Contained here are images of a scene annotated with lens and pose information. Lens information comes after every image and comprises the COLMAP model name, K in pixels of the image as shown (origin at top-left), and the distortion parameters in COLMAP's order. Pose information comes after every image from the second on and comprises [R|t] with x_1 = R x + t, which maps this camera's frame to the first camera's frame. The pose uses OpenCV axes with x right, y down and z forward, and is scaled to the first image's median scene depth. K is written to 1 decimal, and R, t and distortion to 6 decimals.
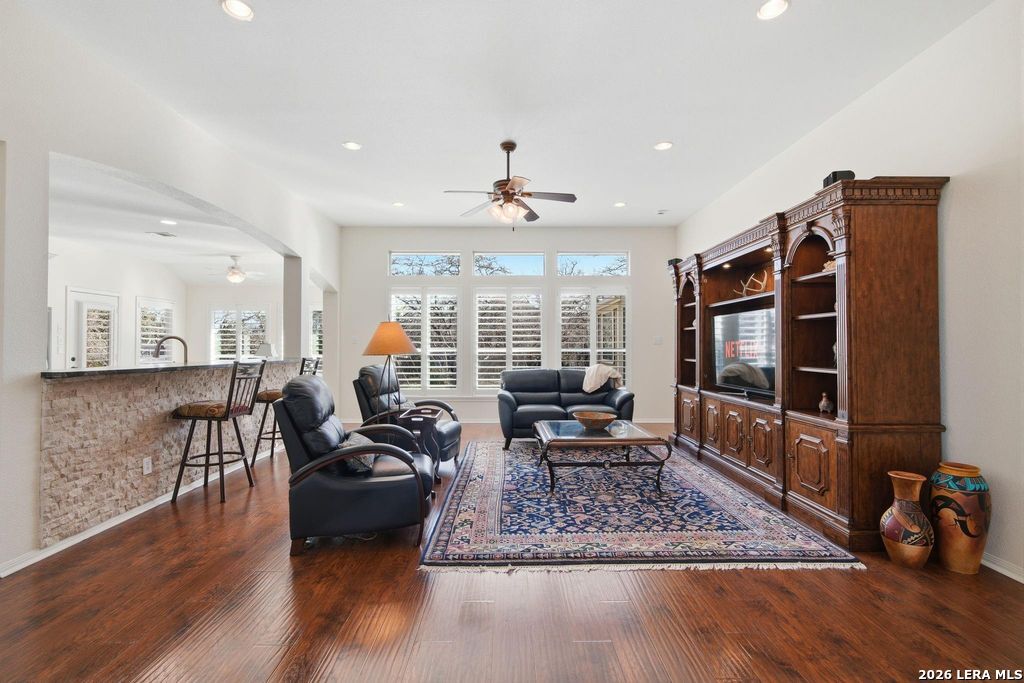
lens RADIAL K [[466.5, 0, 512.0], [0, 466.5, 341.5], [0, 0, 1]] dist [-0.000308, -0.000085]
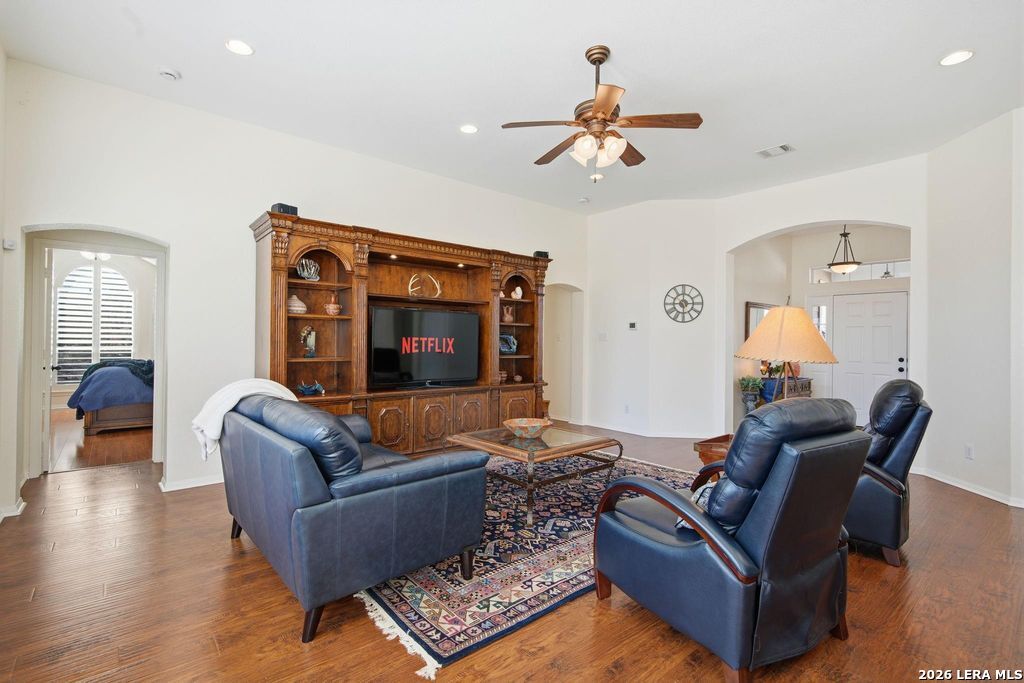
lens RADIAL K [[473.1, 0, 512.0], [0, 473.1, 341.5], [0, 0, 1]] dist [0.002857, 0.000343]
pose [[-0.641901, -0.009290, 0.766731, -0.598577], [-0.022496, 0.999724, -0.006721, 0.015787], [-0.766458, -0.021563, -0.641933, 1.972957]]
